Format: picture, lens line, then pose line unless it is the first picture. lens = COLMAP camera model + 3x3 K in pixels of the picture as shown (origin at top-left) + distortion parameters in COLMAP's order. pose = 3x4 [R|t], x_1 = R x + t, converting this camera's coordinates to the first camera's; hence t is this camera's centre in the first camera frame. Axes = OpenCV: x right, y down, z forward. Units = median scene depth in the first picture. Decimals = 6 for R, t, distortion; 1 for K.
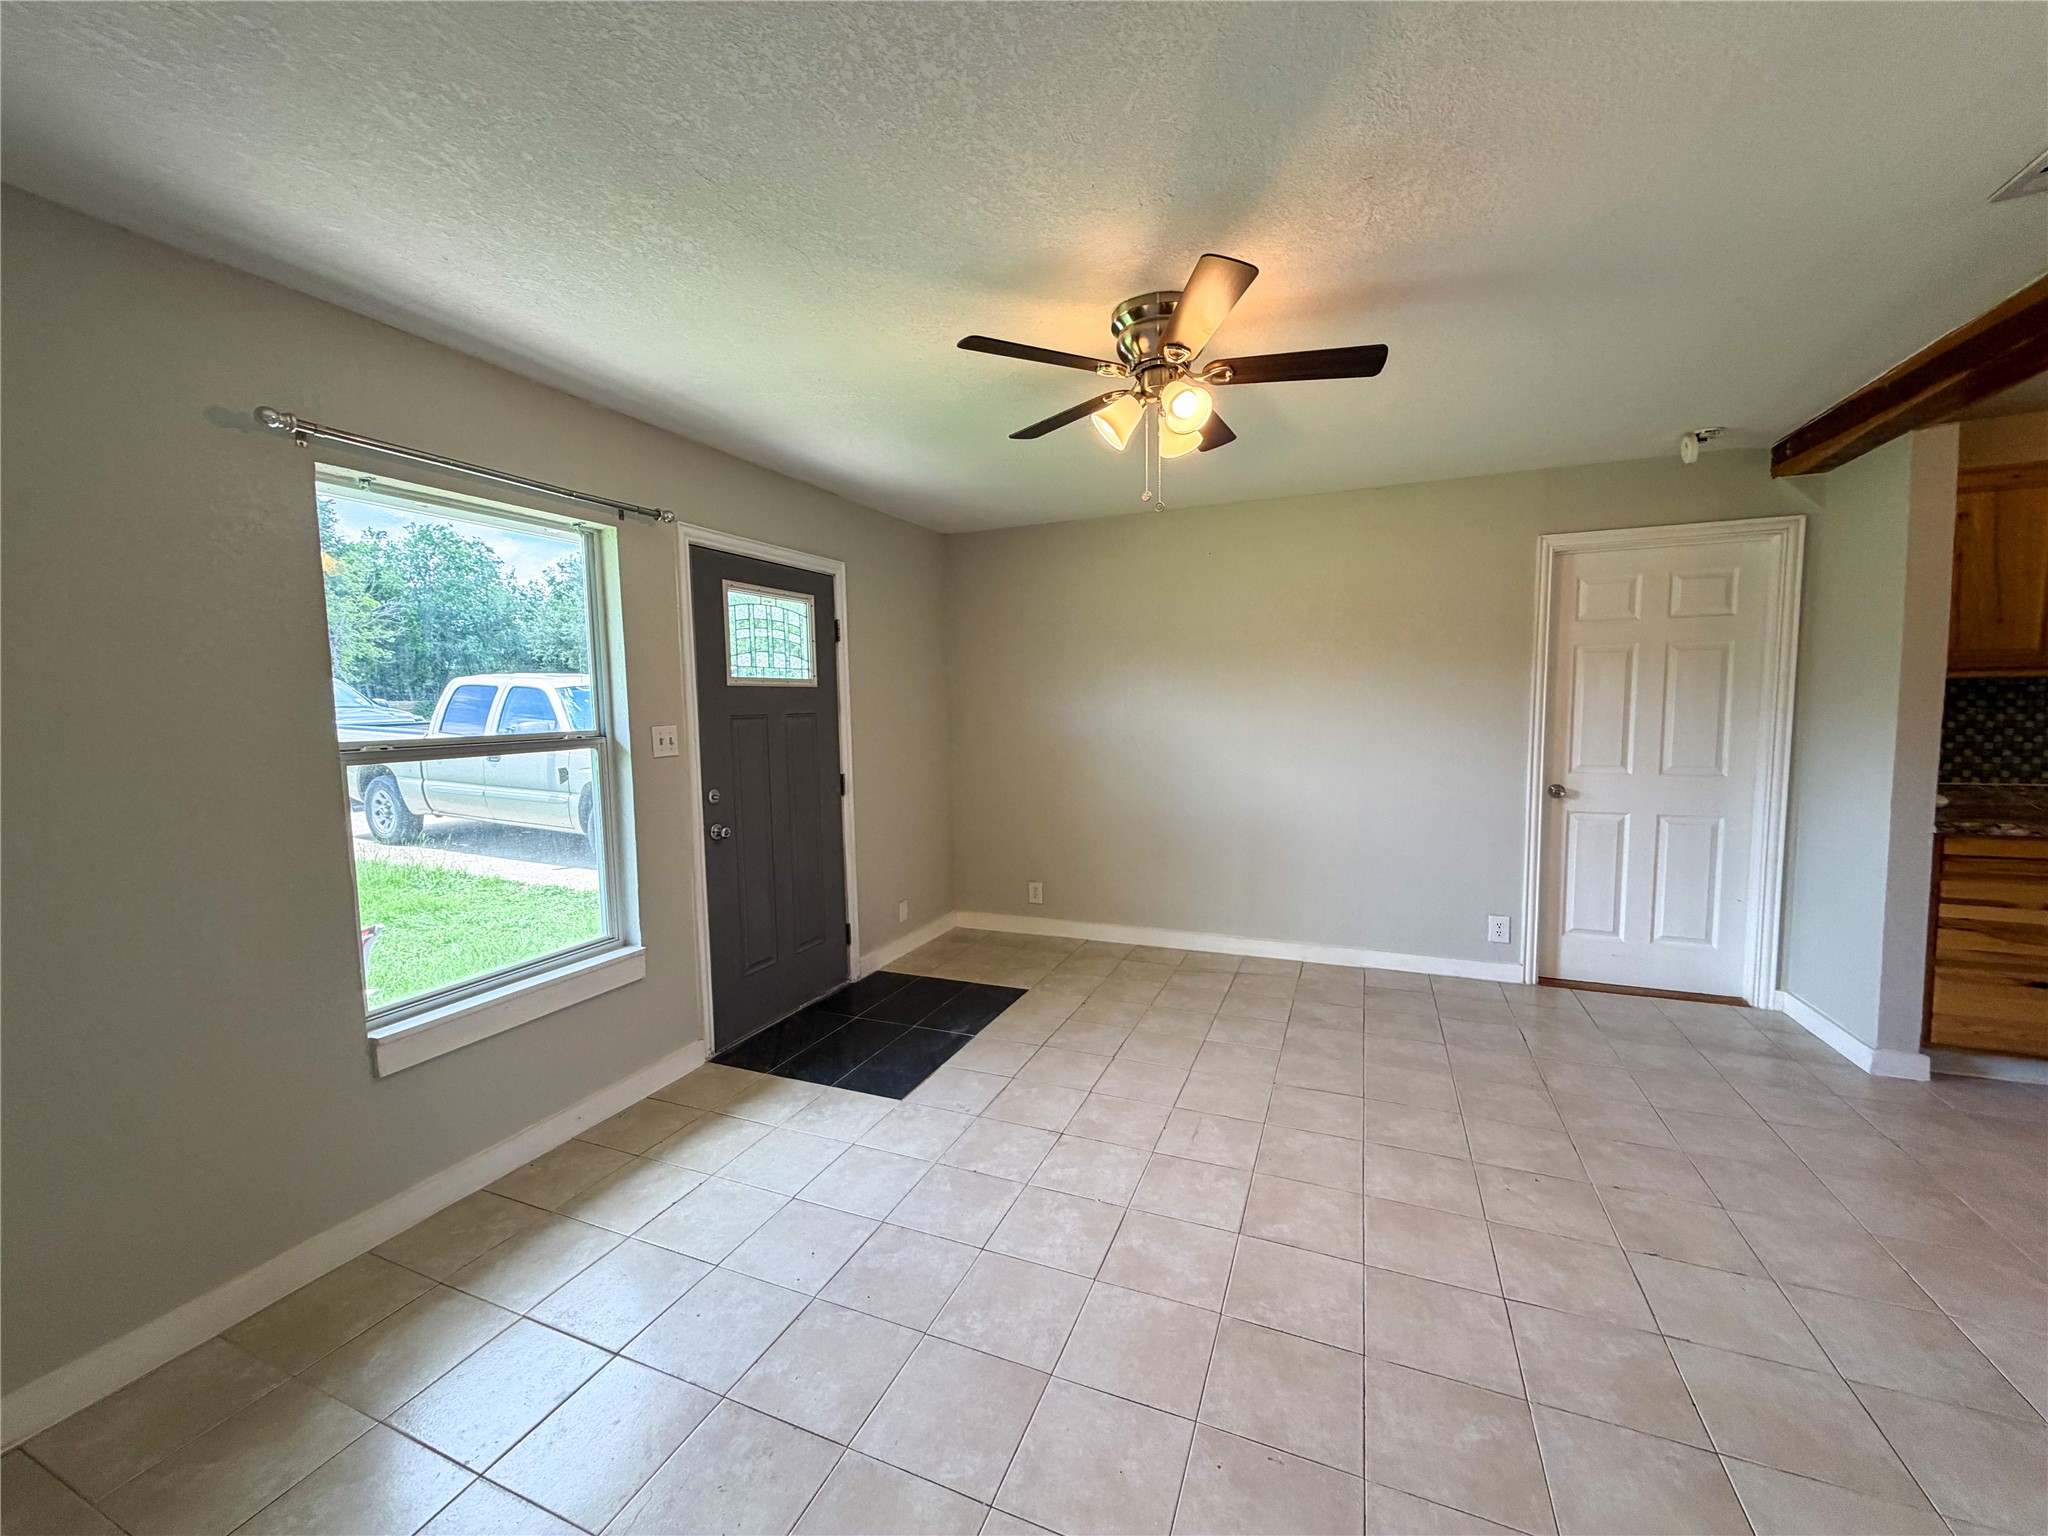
lens RADIAL K [[815.6, 0, 1020.1], [0, 815.6, 769.3], [0, 0, 1]] dist [-0.000015, 0.000044]
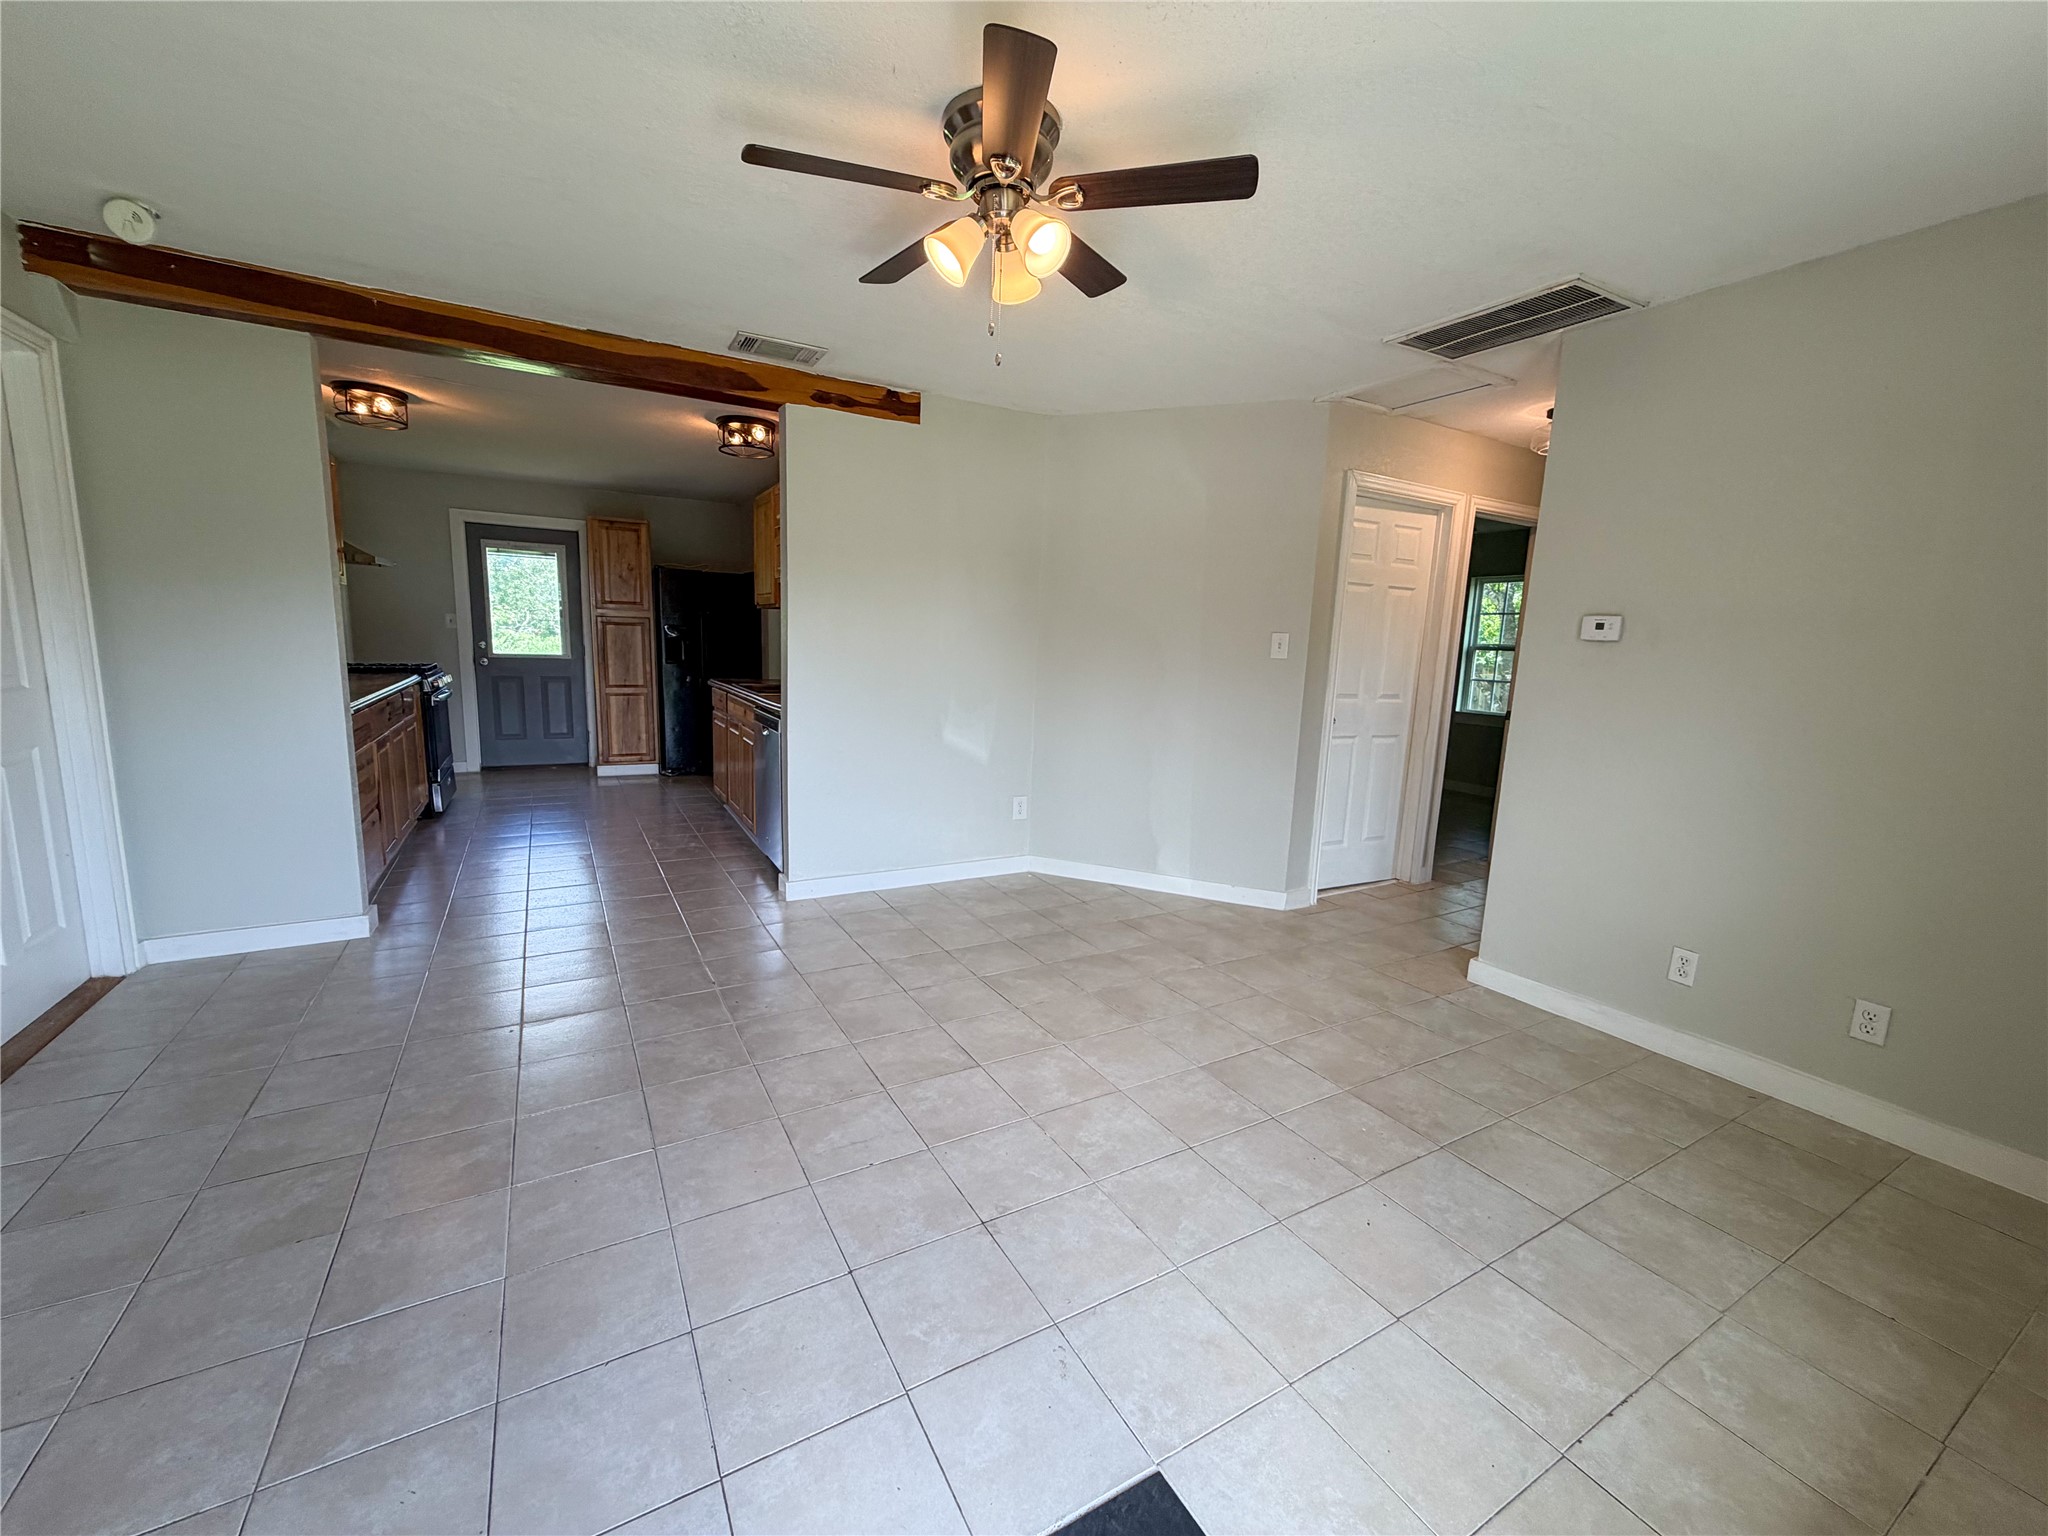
lens RADIAL K [[815.6, 0, 1020.1], [0, 815.6, 769.3], [0, 0, 1]] dist [-0.000015, 0.000044]
pose [[-0.796238, -0.104670, 0.595860, -0.350941], [0.028642, 0.977293, 0.209949, -0.067448], [-0.604305, 0.184236, -0.775160, 1.493815]]
